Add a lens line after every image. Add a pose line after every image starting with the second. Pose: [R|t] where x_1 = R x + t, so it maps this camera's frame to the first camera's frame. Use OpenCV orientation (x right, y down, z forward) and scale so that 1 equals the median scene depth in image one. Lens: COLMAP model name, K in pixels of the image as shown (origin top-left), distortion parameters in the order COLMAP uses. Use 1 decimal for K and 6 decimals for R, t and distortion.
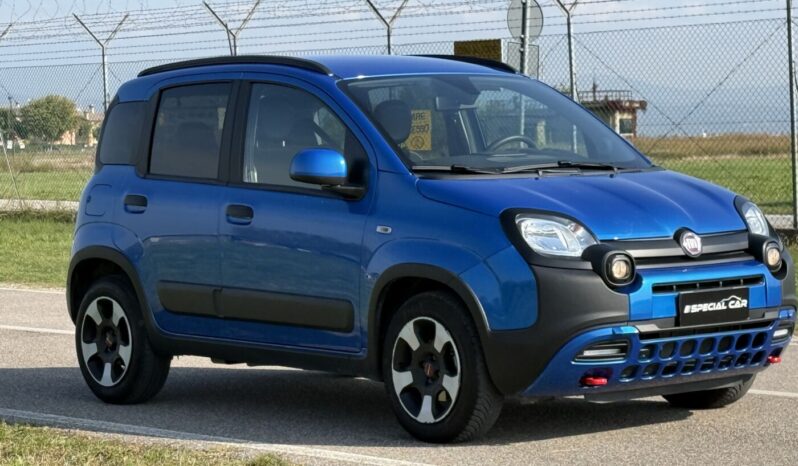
lens RADIAL K [[2467.5, 0, 397.8], [0, 2467.5, 232.2], [0, 0, 1]] dist [0.085359, 0.000000]
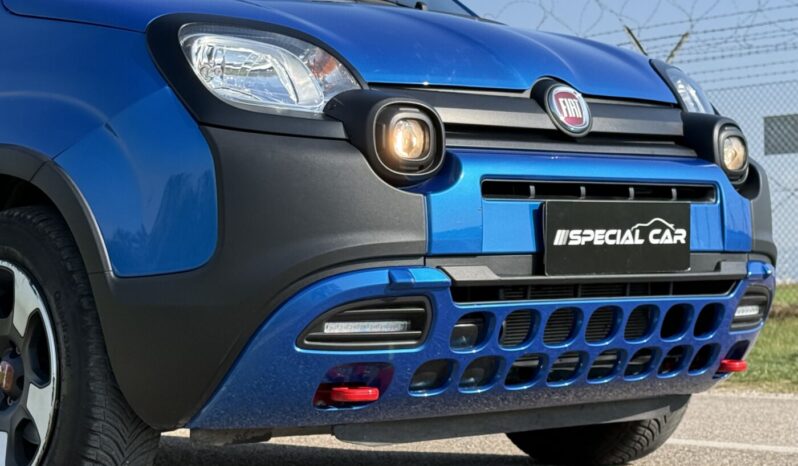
lens RADIAL K [[1841.9, 0, 404.1], [0, 1841.9, 236.3], [0, 0, 1]] dist [0.104770, 0.000000]
pose [[0.999431, 0.007381, 0.032922, 0.076617], [-0.005201, 0.997819, -0.065809, 0.052723], [-0.033336, 0.065600, 0.997289, 0.656873]]
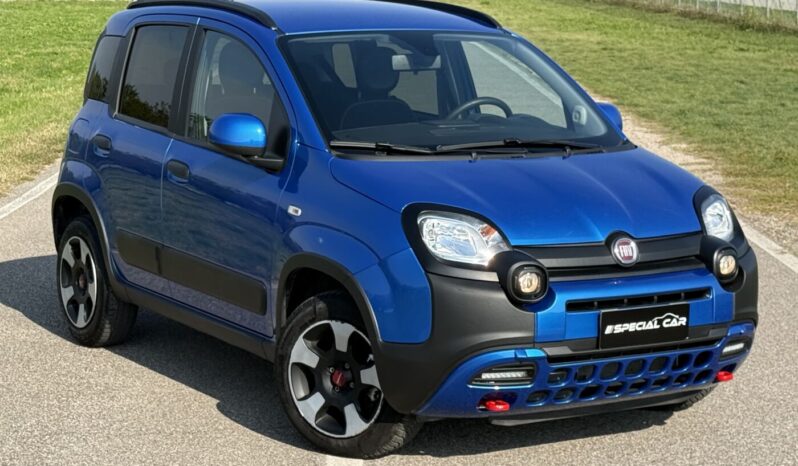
lens RADIAL K [[1875.3, 0, 406.1], [0, 1875.3, 233.6], [0, 0, 1]] dist [0.197157, 0.000000]
pose [[0.990332, 0.056348, -0.126761, 0.127178], [-0.044270, 0.994381, 0.096158, -0.062969], [0.131467, -0.089617, 0.987261, 0.331764]]
